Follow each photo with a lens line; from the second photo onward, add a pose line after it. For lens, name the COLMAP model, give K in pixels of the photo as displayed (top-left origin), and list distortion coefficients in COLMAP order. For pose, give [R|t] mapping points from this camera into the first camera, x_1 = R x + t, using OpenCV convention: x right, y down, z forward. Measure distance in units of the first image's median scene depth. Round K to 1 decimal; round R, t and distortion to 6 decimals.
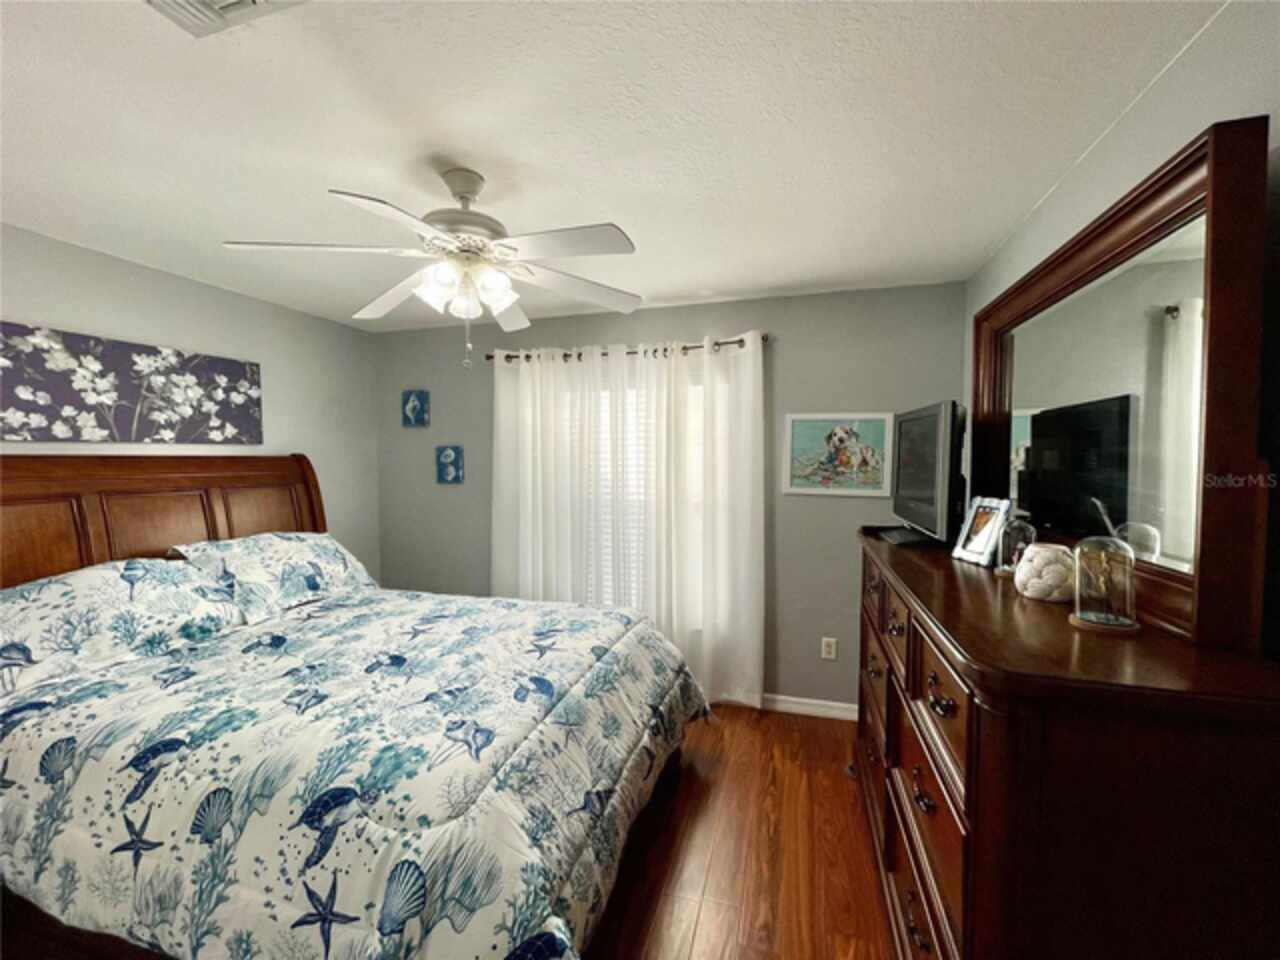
lens RADIAL K [[517.9, 0, 643.0], [0, 517.9, 478.4], [0, 0, 1]] dist [-0.005601, 0.003239]
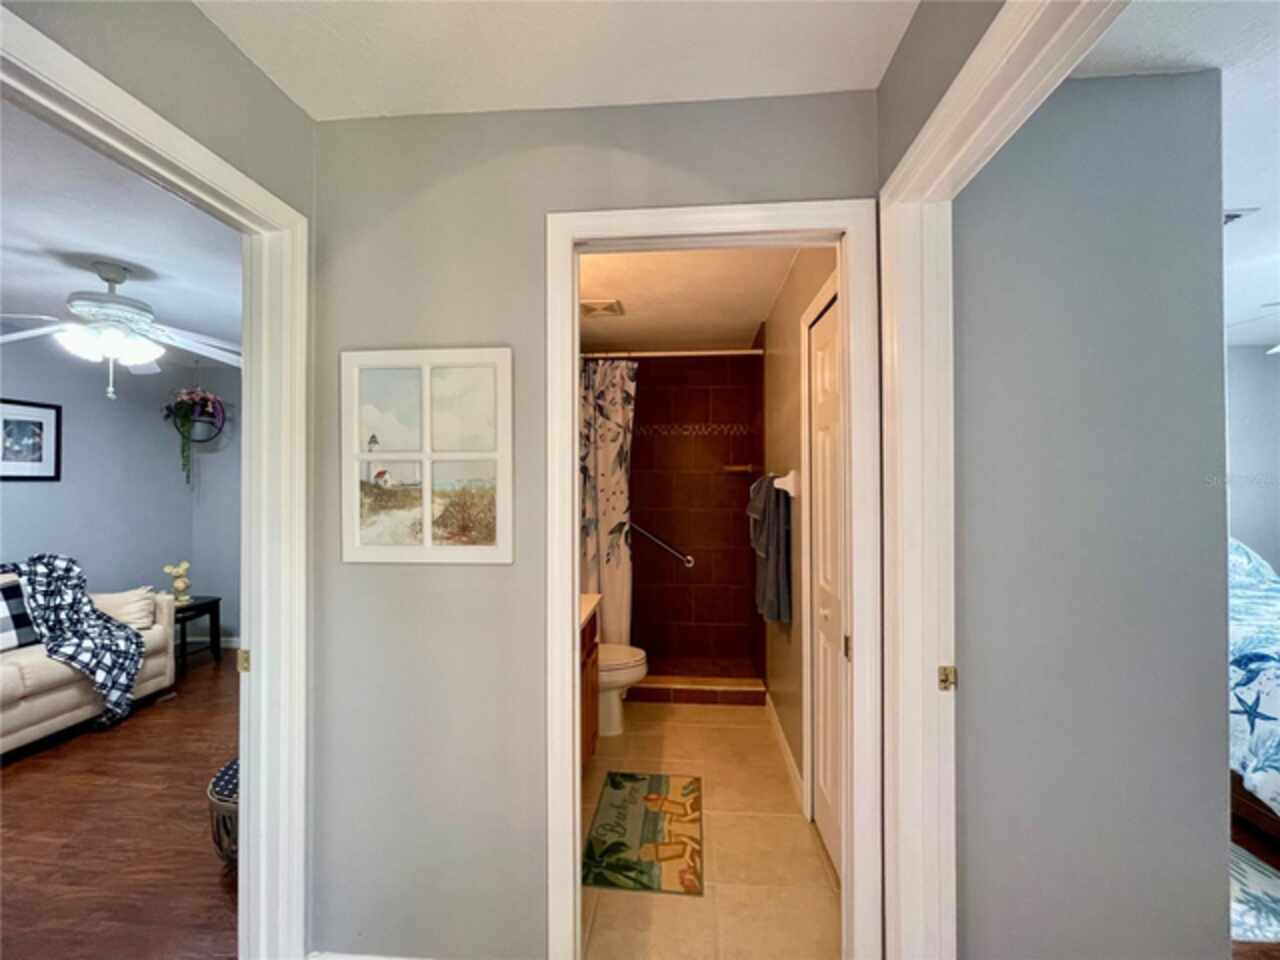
lens RADIAL K [[524.5, 0, 648.9], [0, 524.5, 478.3], [0, 0, 1]] dist [0.000948, -0.000188]
pose [[0.218573, -0.006863, -0.975797, 0.378686], [-0.033087, 0.999348, -0.014440, 0.066868], [0.975260, 0.035443, 0.218203, -0.778915]]
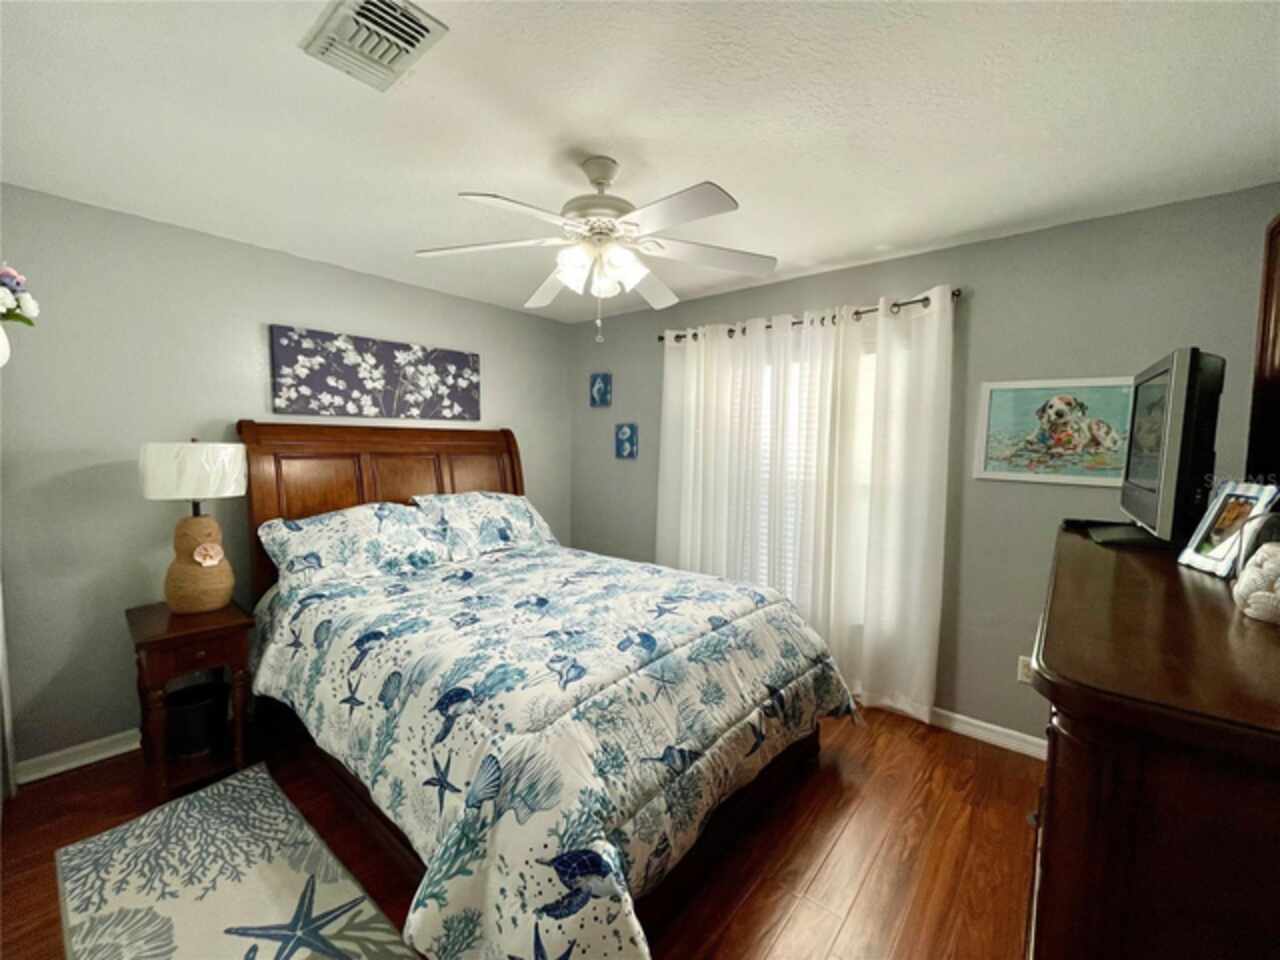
lens RADIAL K [[517.9, 0, 643.0], [0, 517.9, 478.4], [0, 0, 1]] dist [-0.005601, 0.003239]
pose [[0.918920, 0.041895, -0.392213, 0.156240], [-0.031697, 0.998971, 0.032444, 0.027876], [0.393169, -0.017381, 0.919302, 0.027788]]
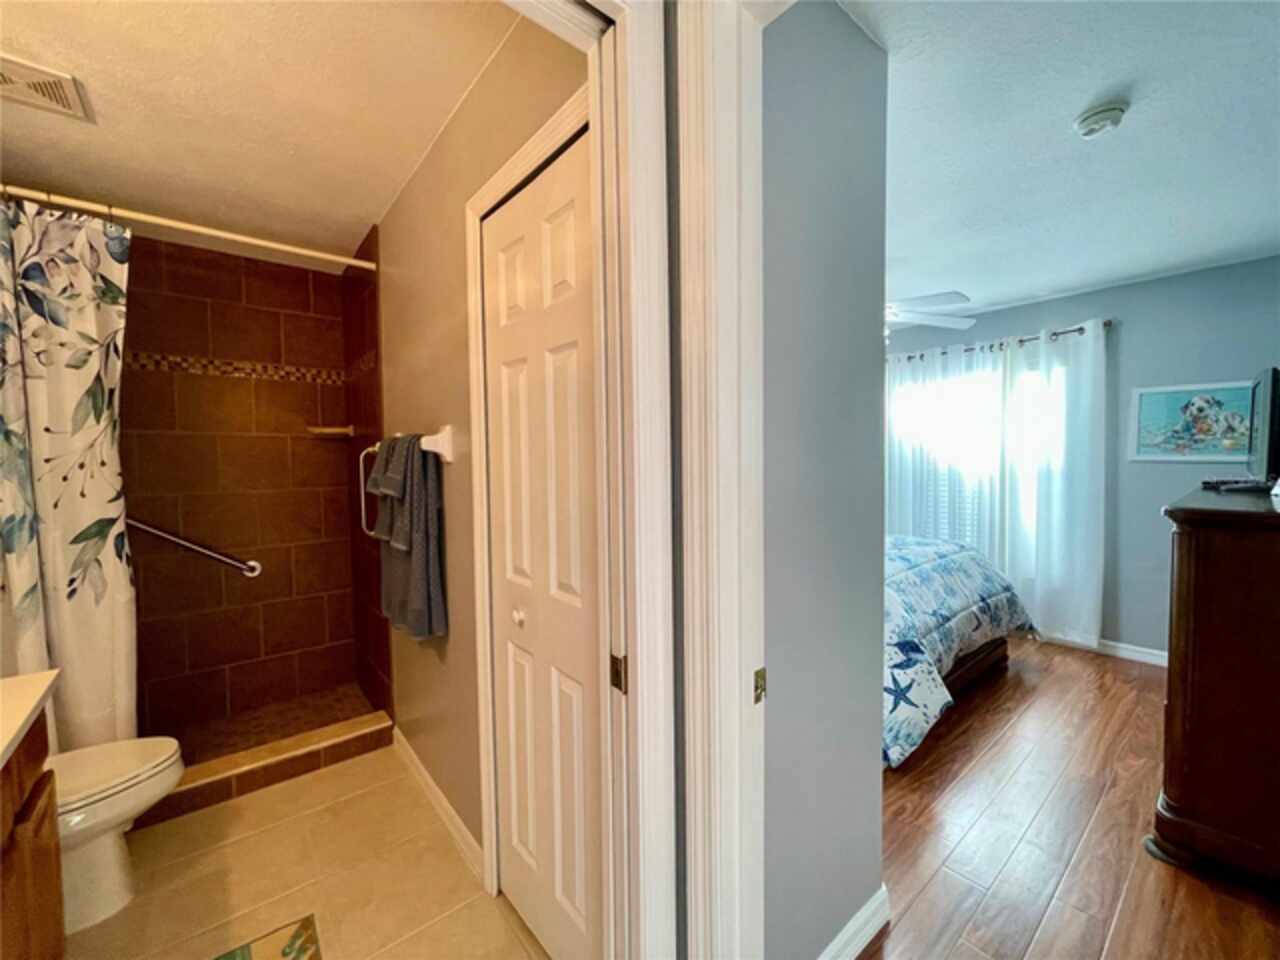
lens RADIAL K [[517.9, 0, 643.0], [0, 517.9, 478.4], [0, 0, 1]] dist [-0.005601, 0.003239]
pose [[0.833692, 0.013785, -0.552058, 0.023016], [-0.009642, 0.999899, 0.010406, 0.095737], [0.552146, -0.003353, 0.833741, -0.729778]]
